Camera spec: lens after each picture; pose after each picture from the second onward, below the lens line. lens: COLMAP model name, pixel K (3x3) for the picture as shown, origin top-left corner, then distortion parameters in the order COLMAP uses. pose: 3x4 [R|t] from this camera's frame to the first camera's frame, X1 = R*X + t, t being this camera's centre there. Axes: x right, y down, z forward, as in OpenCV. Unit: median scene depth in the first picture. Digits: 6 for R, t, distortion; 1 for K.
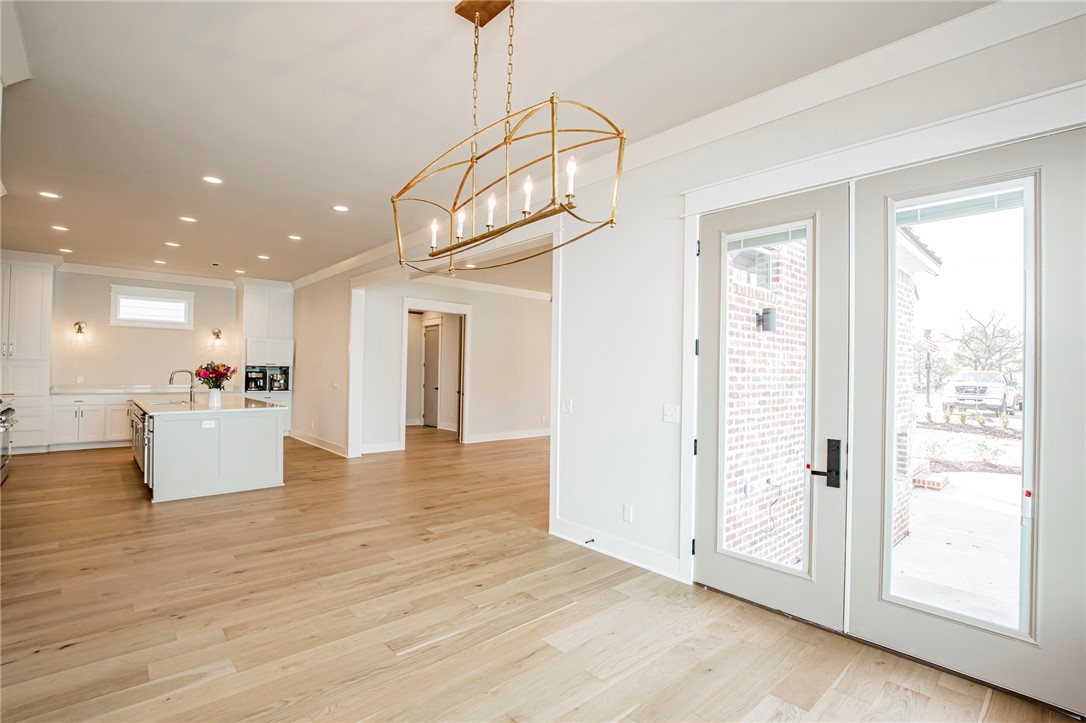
lens RADIAL K [[501.8, 0, 548.0], [0, 501.8, 363.8], [0, 0, 1]] dist [-0.023223, 0.000859]
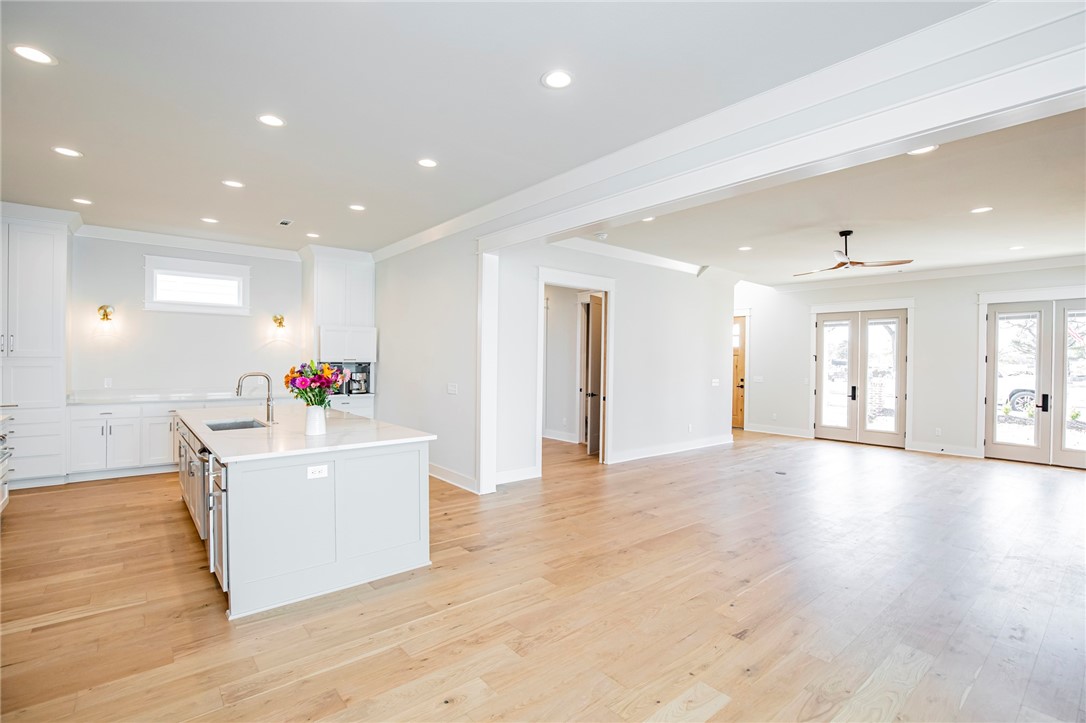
lens RADIAL K [[507.0, 0, 552.8], [0, 507.0, 364.8], [0, 0, 1]] dist [-0.029524, 0.001952]
pose [[0.999231, -0.004691, -0.038921, -0.222246], [0.005577, 0.999727, 0.022682, -0.007557], [0.038804, -0.022882, 0.998985, 0.247504]]
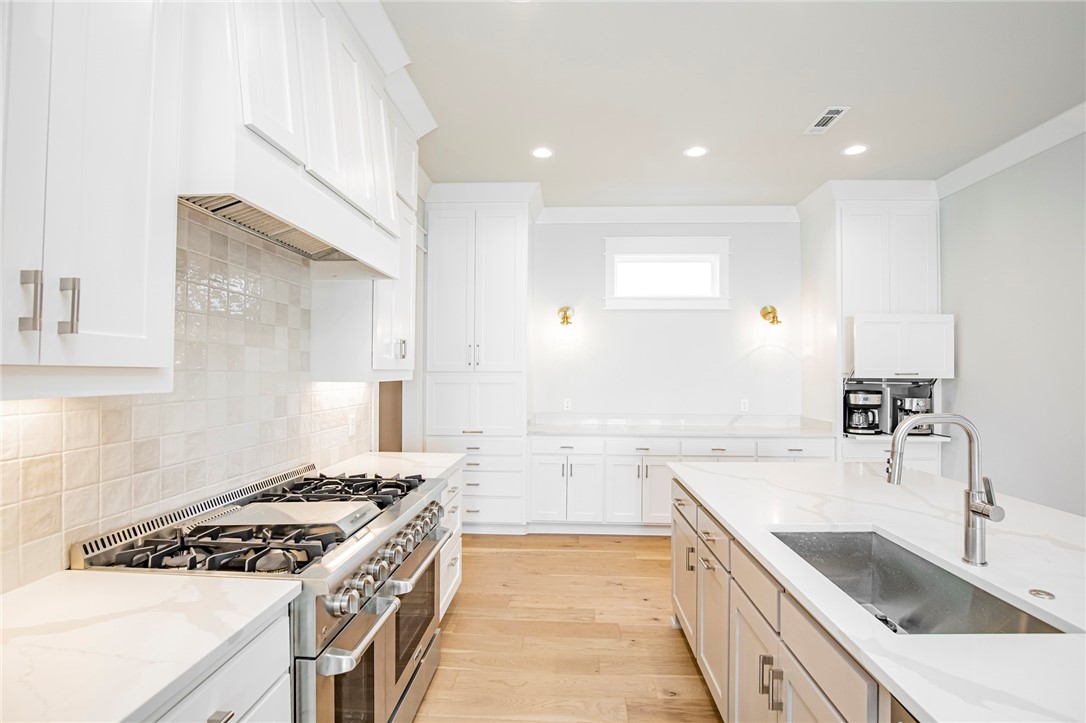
lens RADIAL K [[501.8, 0, 548.0], [0, 501.8, 363.8], [0, 0, 1]] dist [-0.023223, 0.000859]
pose [[0.704621, -0.020869, -0.709277, -0.487099], [0.015272, 0.999782, -0.014245, -0.006790], [0.709419, -0.000795, 0.704786, 0.504034]]
